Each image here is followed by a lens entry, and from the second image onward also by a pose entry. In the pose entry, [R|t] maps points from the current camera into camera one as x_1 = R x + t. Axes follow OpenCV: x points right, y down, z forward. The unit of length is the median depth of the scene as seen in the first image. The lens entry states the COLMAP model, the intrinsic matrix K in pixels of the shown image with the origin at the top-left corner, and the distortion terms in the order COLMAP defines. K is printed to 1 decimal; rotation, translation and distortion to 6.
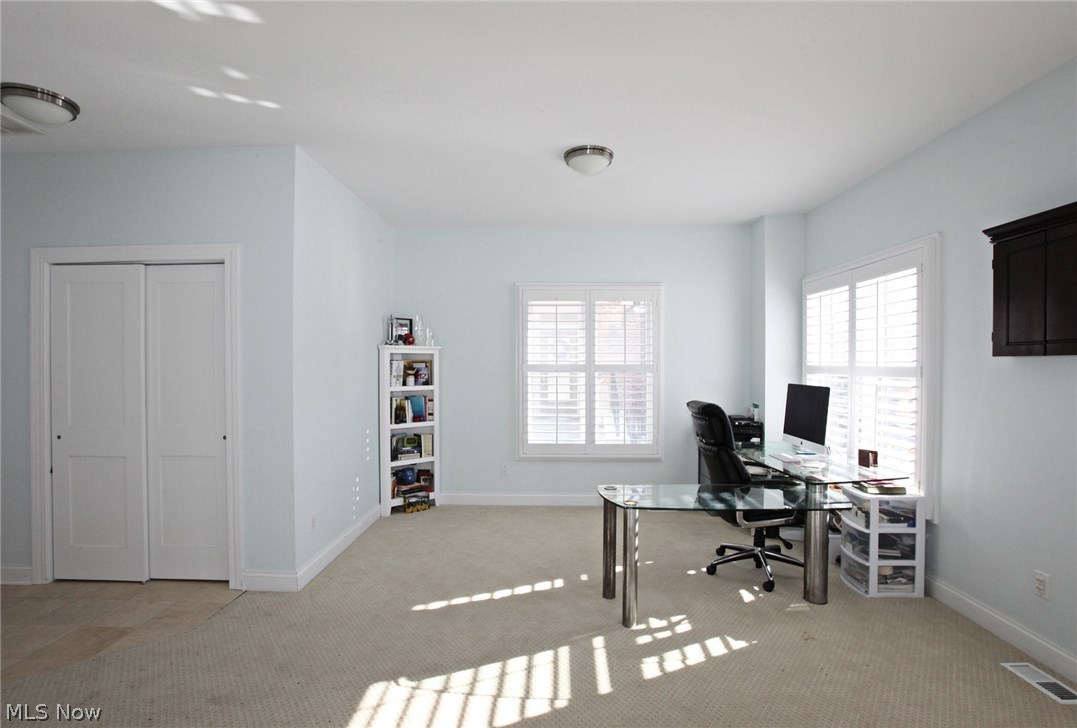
lens RADIAL K [[541.4, 0, 535.2], [0, 541.4, 367.3], [0, 0, 1]] dist [-0.076350, 0.037007]
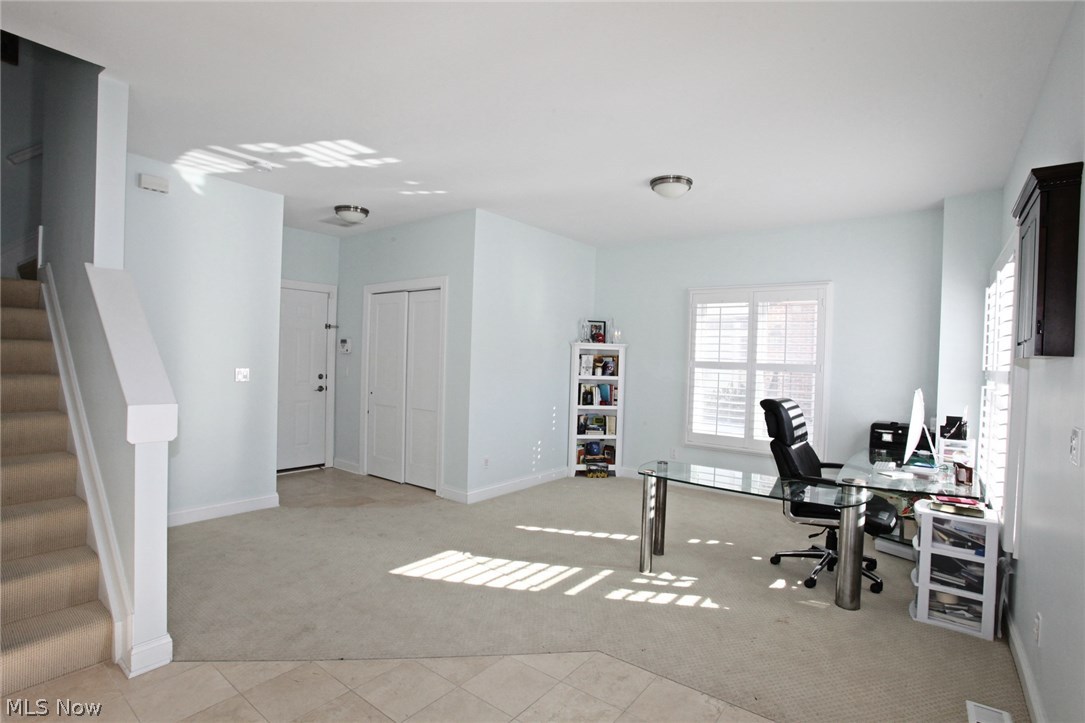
lens RADIAL K [[540.4, 0, 538.3], [0, 540.4, 363.0], [0, 0, 1]] dist [-0.077532, 0.035325]
pose [[0.804571, 0.029448, -0.593126, 0.402306], [-0.034210, 0.999410, 0.003214, 0.006292], [0.592871, 0.017704, 0.805103, -0.080157]]
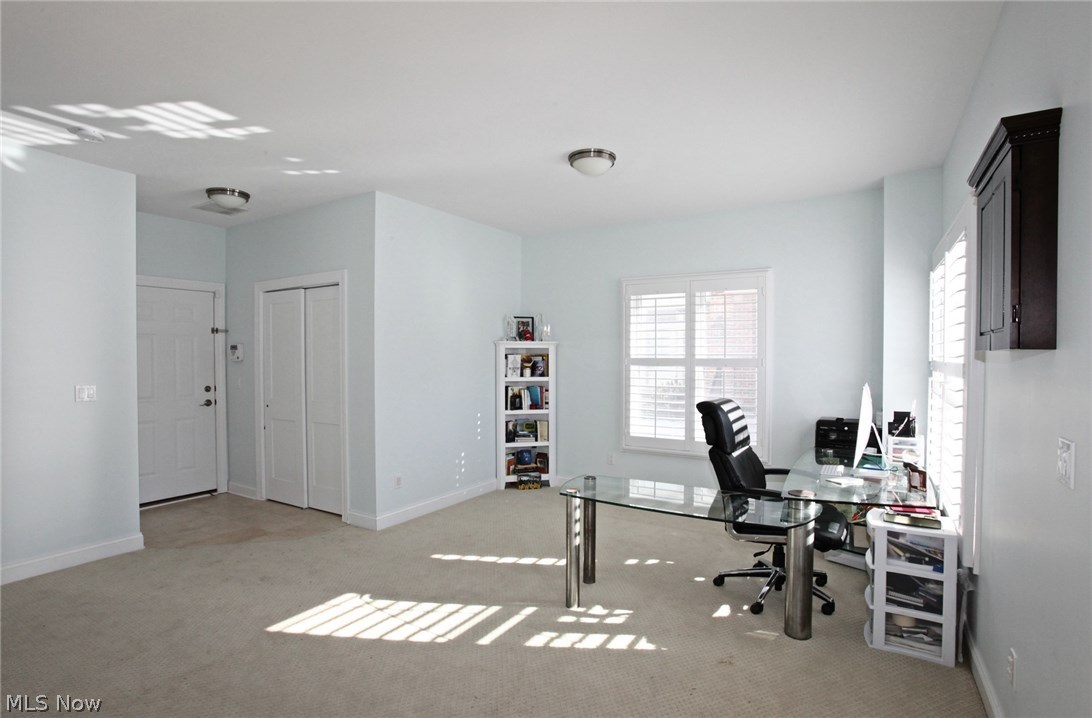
lens RADIAL K [[555.0, 0, 543.6], [0, 555.0, 363.8], [0, 0, 1]] dist [-0.079926, 0.041379]
pose [[0.864846, 0.007660, -0.501979, 0.388979], [-0.003571, 0.999952, 0.009107, -0.003680], [0.502024, -0.006084, 0.864832, 0.019543]]
